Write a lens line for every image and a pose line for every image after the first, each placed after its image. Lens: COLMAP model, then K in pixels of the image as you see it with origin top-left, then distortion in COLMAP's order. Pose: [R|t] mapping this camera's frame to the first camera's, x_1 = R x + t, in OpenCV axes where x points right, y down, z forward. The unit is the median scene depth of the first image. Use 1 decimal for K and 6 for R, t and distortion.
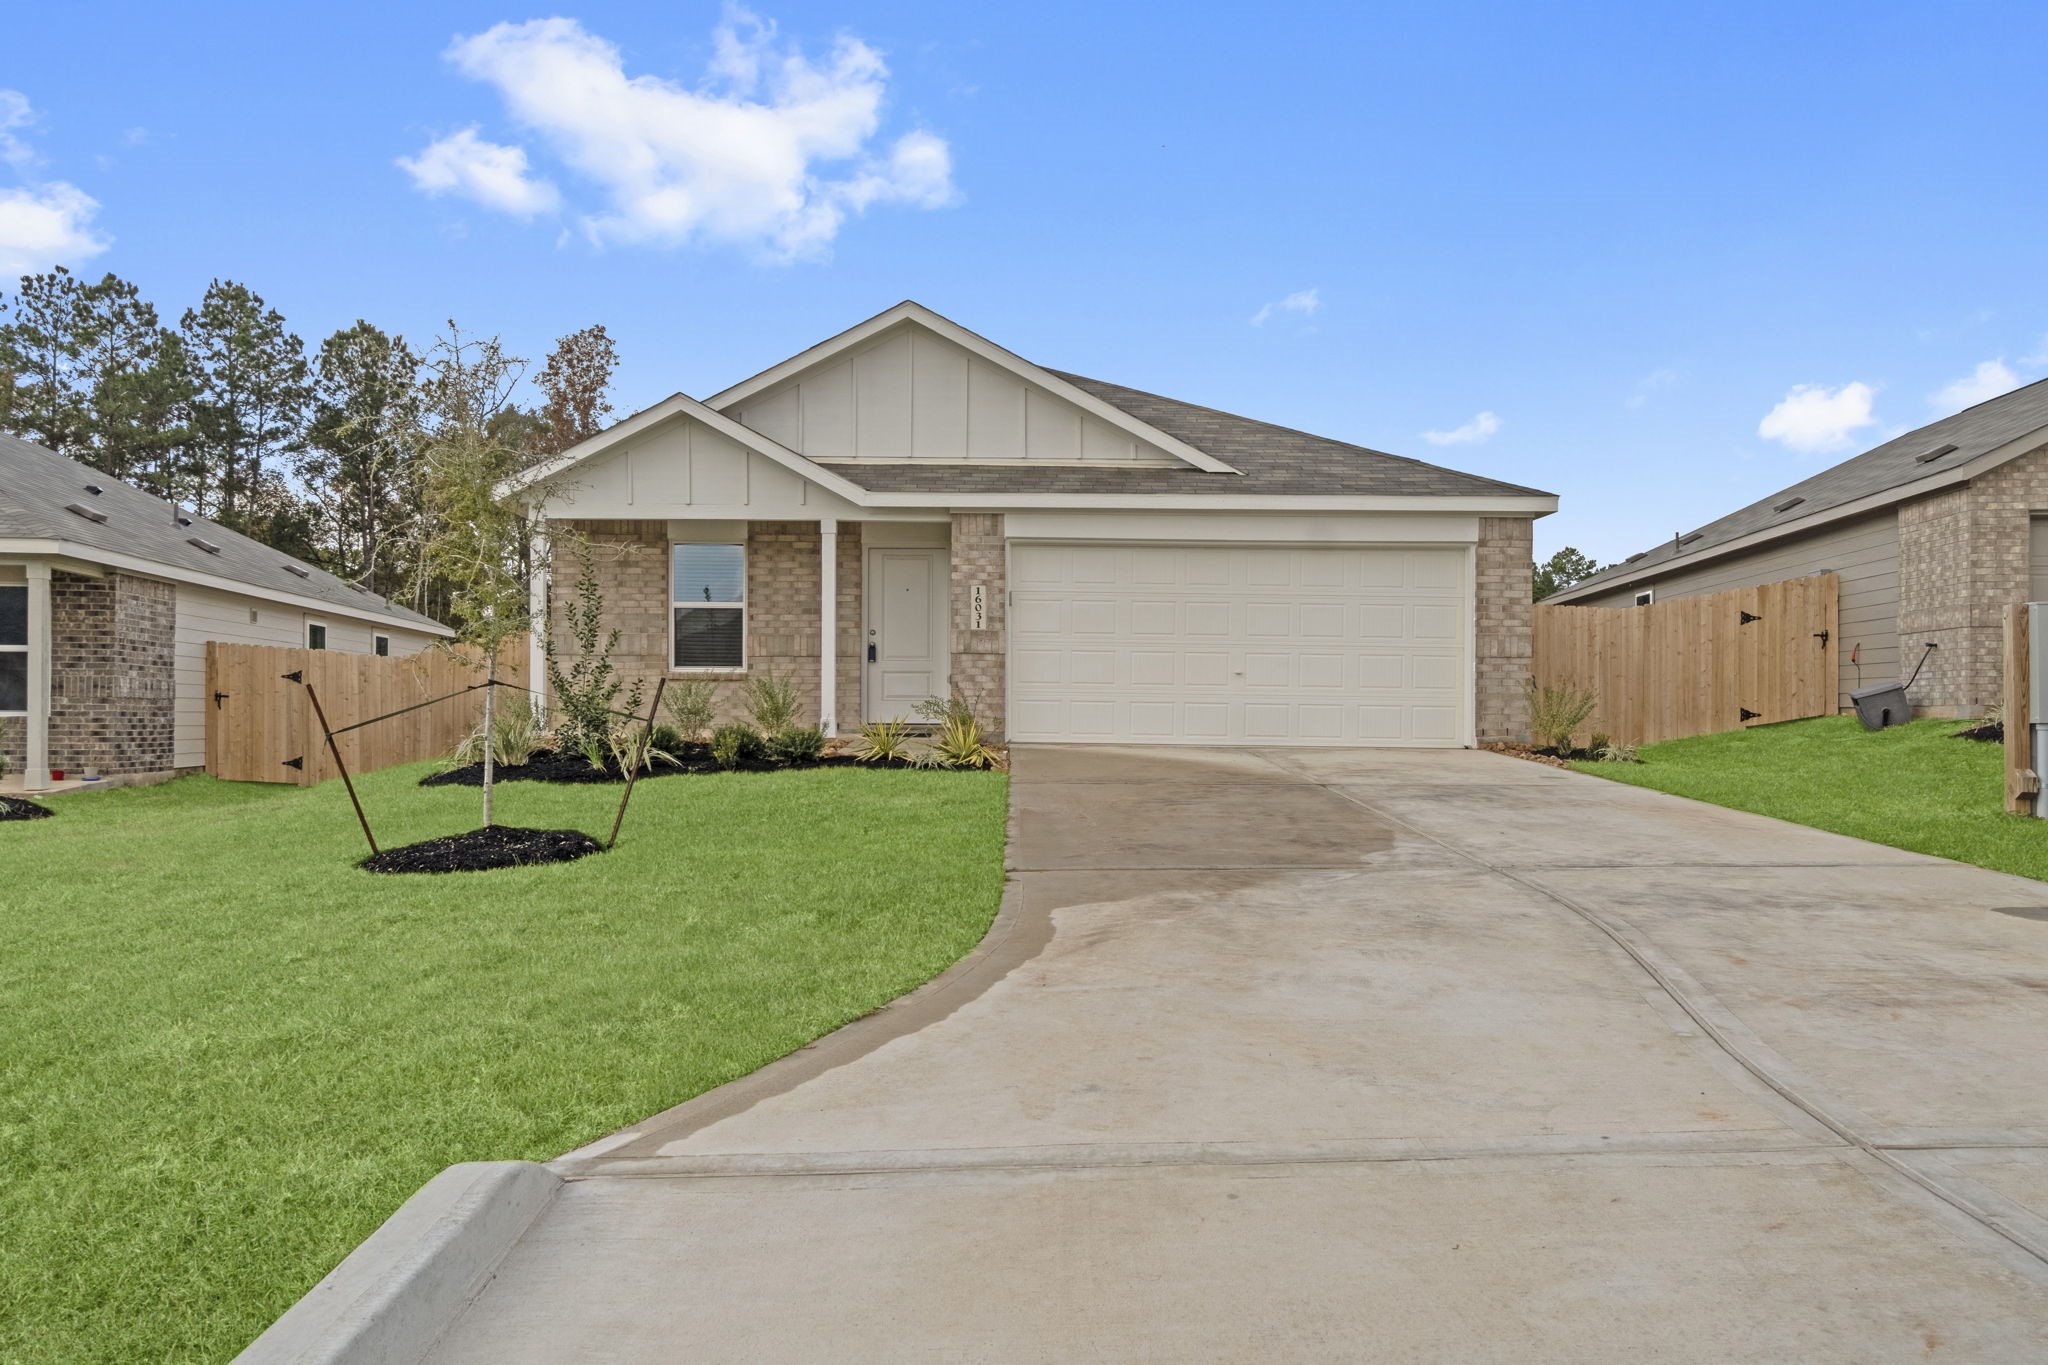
lens RADIAL K [[911.2, 0, 1013.5], [0, 911.2, 668.2], [0, 0, 1]] dist [0.018876, 0.000783]
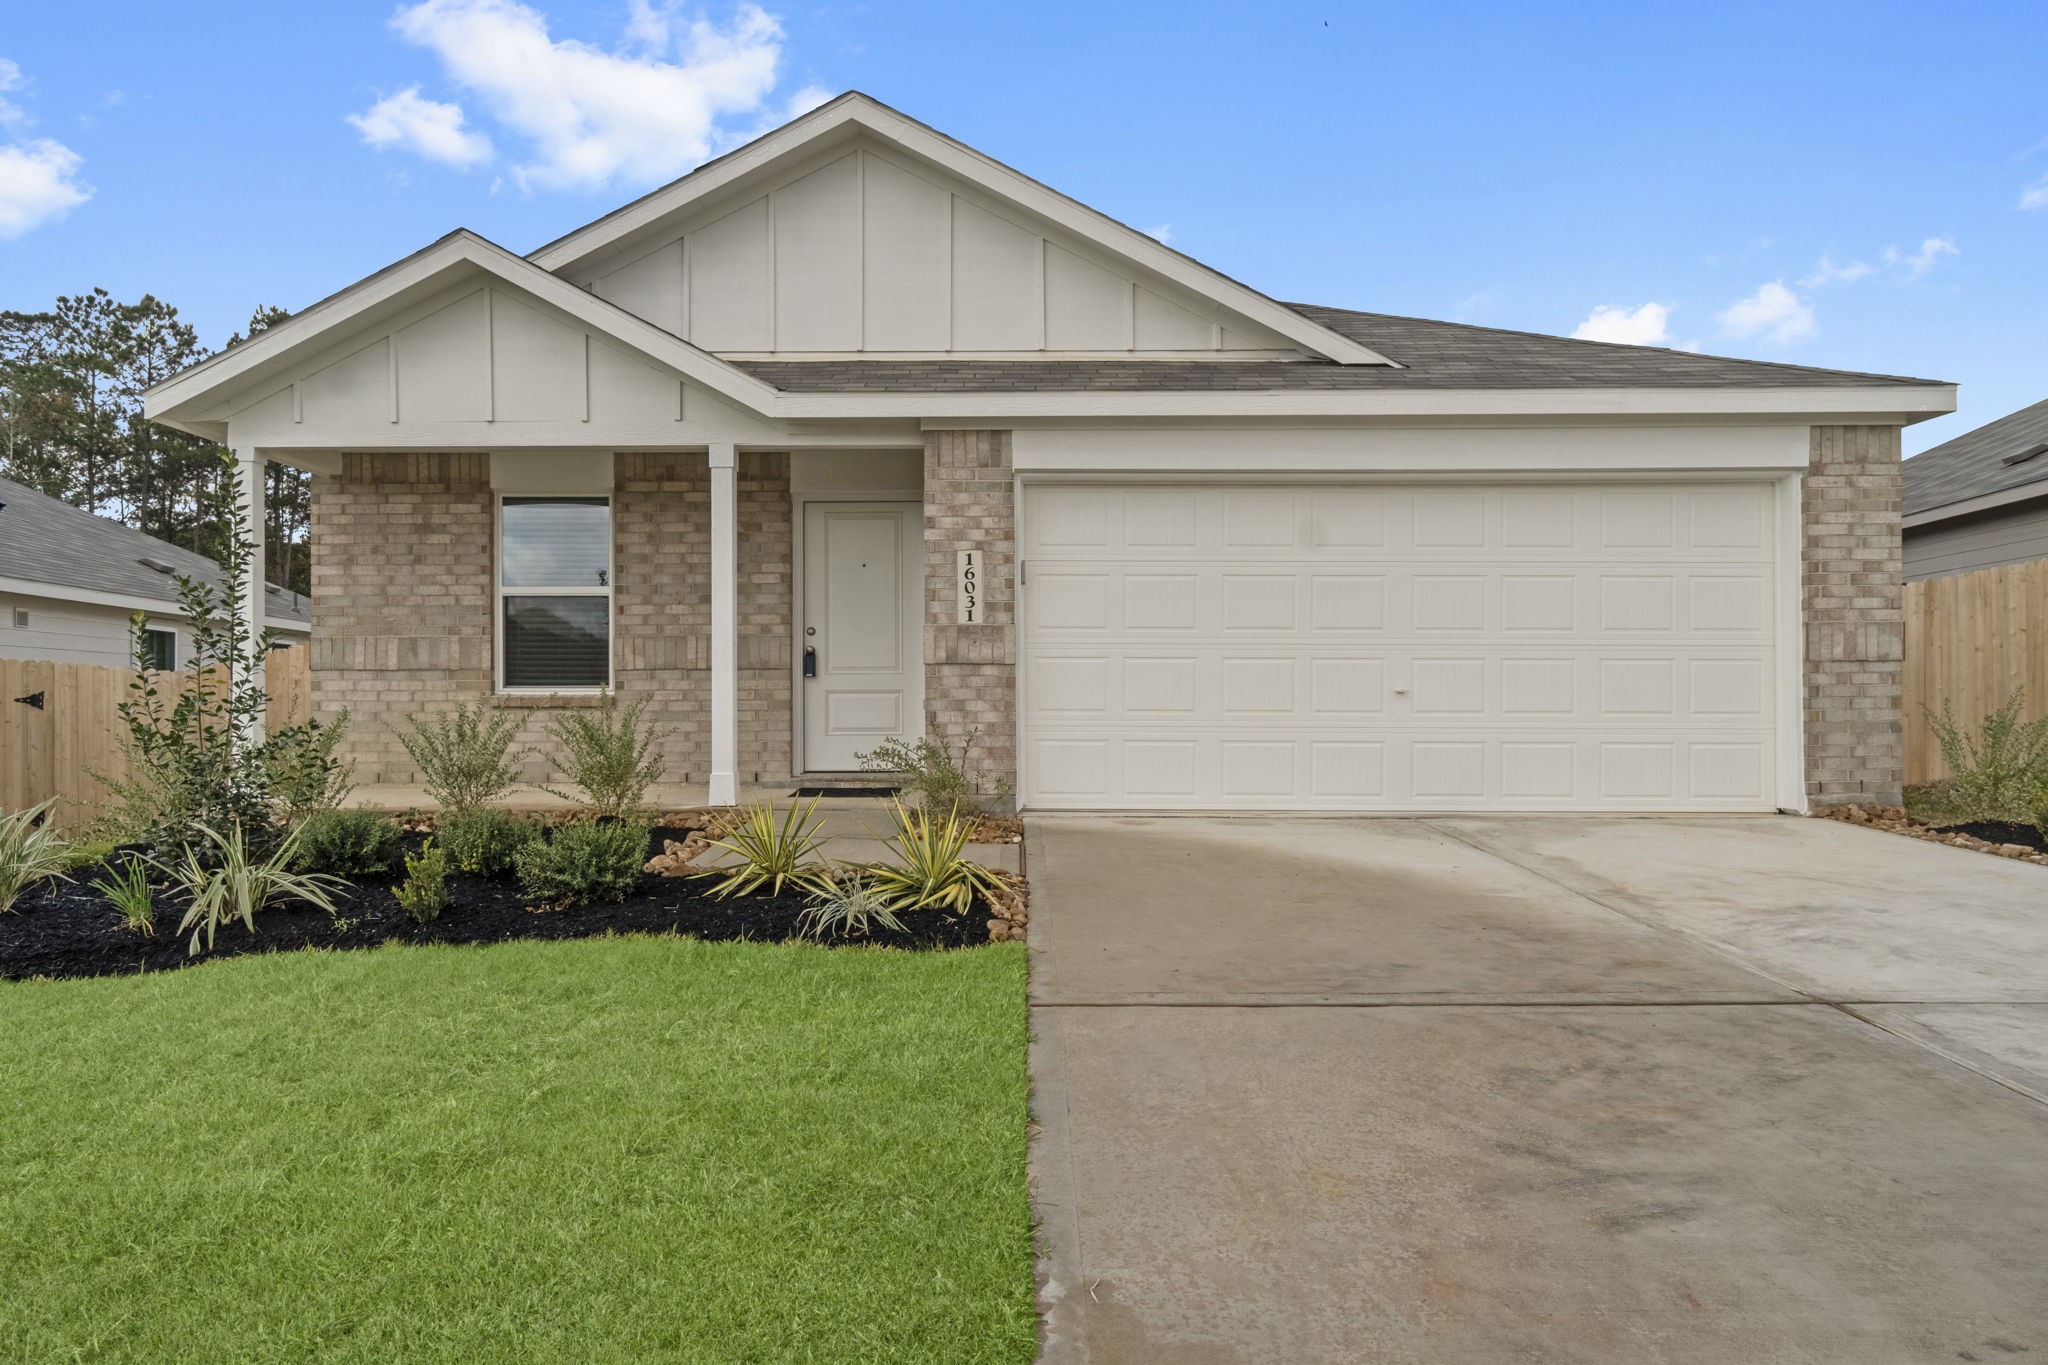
lens RADIAL K [[911.2, 0, 1013.5], [0, 911.2, 668.2], [0, 0, 1]] dist [0.018876, 0.000783]
pose [[0.999895, -0.010136, -0.010332, -0.004028], [0.010144, 0.999948, 0.000779, -0.013037], [0.010323, -0.000884, 0.999946, 0.389540]]
